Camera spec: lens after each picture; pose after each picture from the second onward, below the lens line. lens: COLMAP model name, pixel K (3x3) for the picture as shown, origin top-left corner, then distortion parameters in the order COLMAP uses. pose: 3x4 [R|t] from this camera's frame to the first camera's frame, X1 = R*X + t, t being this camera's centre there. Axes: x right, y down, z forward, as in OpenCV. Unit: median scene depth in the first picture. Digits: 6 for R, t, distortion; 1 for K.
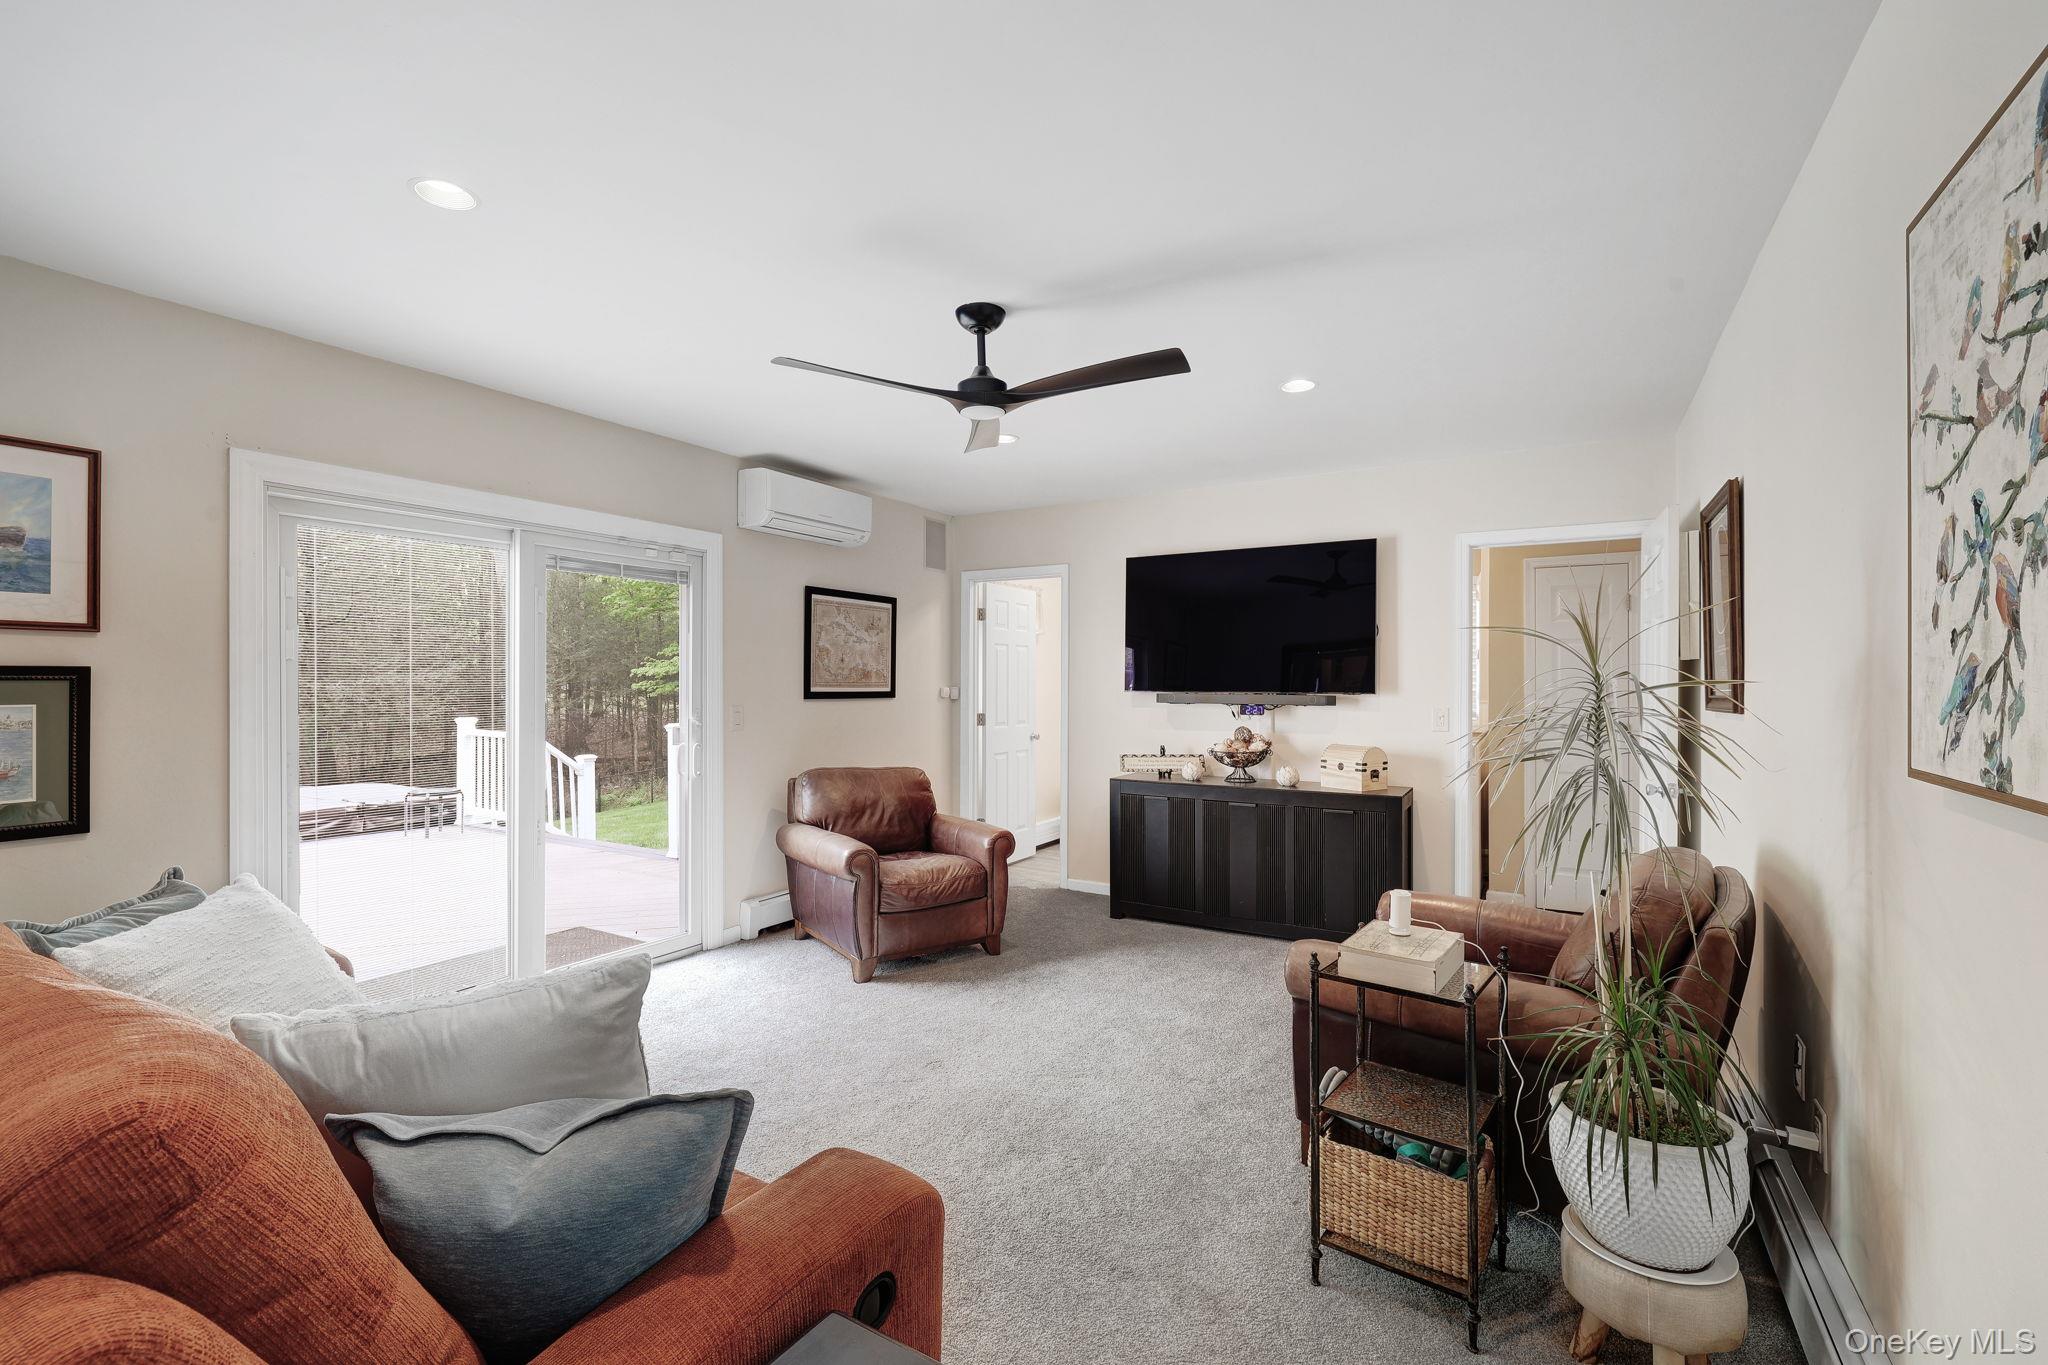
lens RADIAL K [[890.9, 0, 1024.0], [0, 890.9, 682.5], [0, 0, 1]] dist [-0.000899, -0.000100]
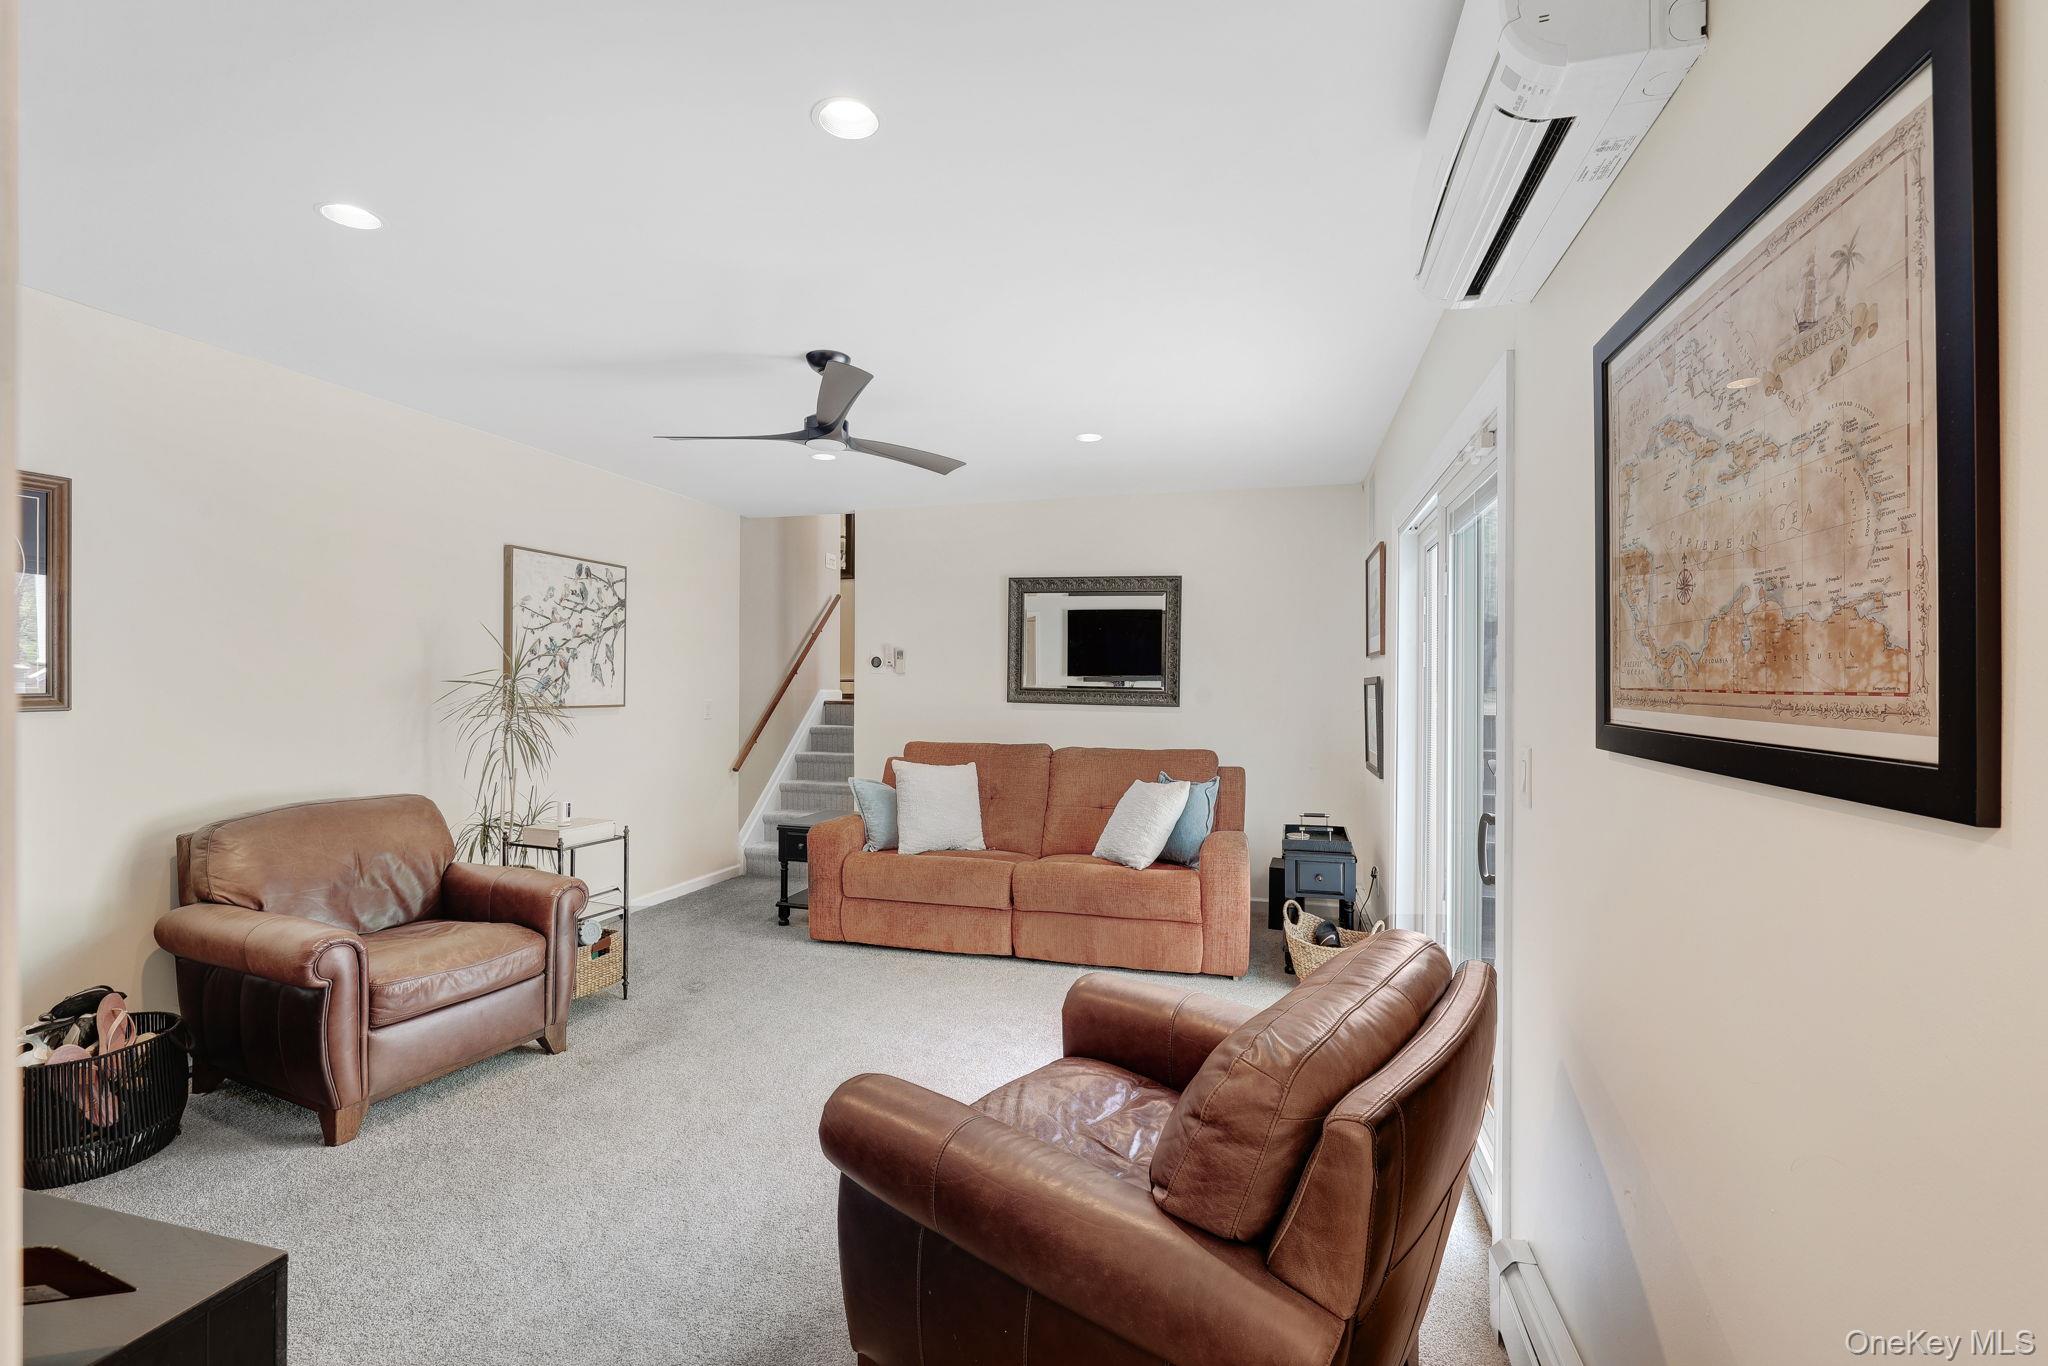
lens RADIAL K [[890.9, 0, 1024.0], [0, 890.9, 683.0], [0, 0, 1]] dist [-0.000899, -0.000100]
pose [[-0.963562, -0.002927, -0.267470, 0.006828], [-0.003430, 0.999993, 0.001415, -0.001266], [0.267464, 0.002281, -0.963565, 1.139258]]
